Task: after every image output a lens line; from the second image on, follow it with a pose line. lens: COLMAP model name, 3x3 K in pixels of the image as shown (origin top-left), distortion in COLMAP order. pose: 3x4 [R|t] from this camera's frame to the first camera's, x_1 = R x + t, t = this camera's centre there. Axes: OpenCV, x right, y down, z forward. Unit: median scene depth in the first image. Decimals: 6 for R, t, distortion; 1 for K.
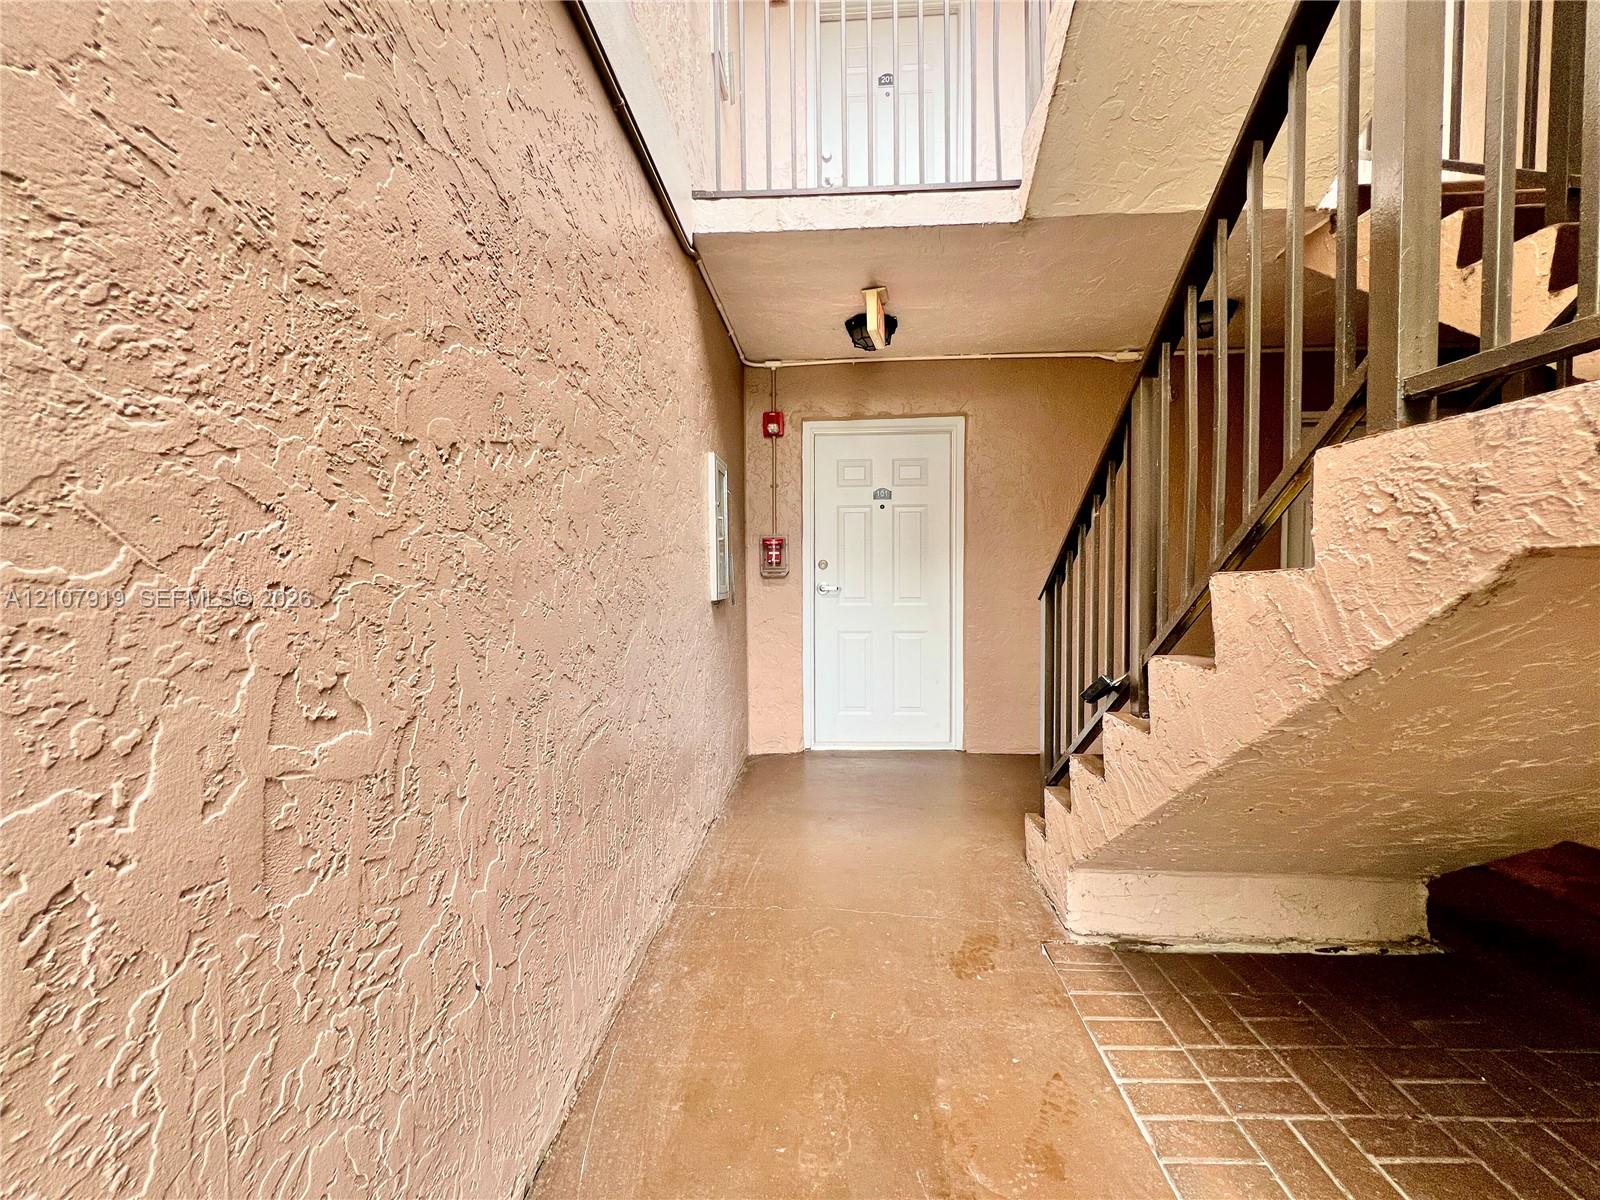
lens RADIAL K [[643.2, 0, 803.1], [0, 643.2, 598.5], [0, 0, 1]] dist [0.002186, 0.000237]
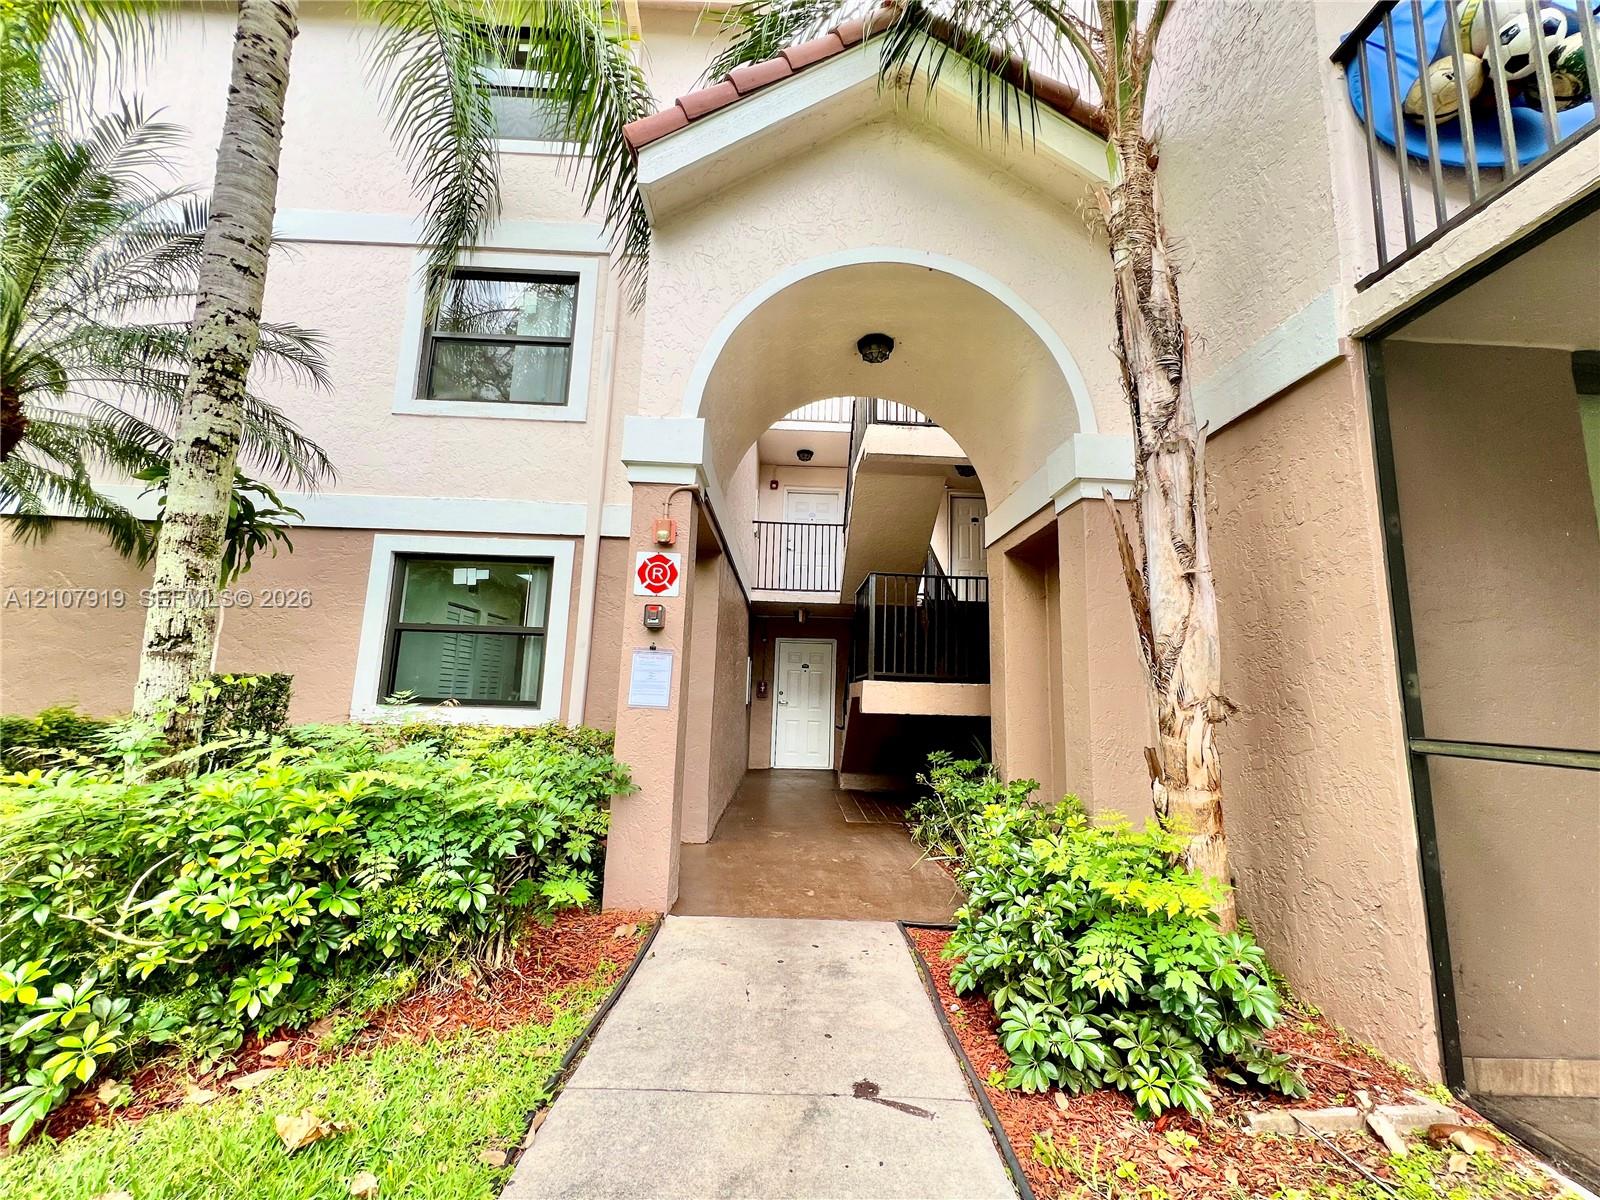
lens RADIAL K [[643.2, 0, 801.2], [0, 643.2, 600.5], [0, 0, 1]] dist [0.002186, 0.000237]
pose [[0.996984, 0.057041, 0.052618, -0.047650], [-0.046235, 0.981161, -0.187575, 0.068279], [-0.062326, 0.184577, 0.980840, -1.681706]]
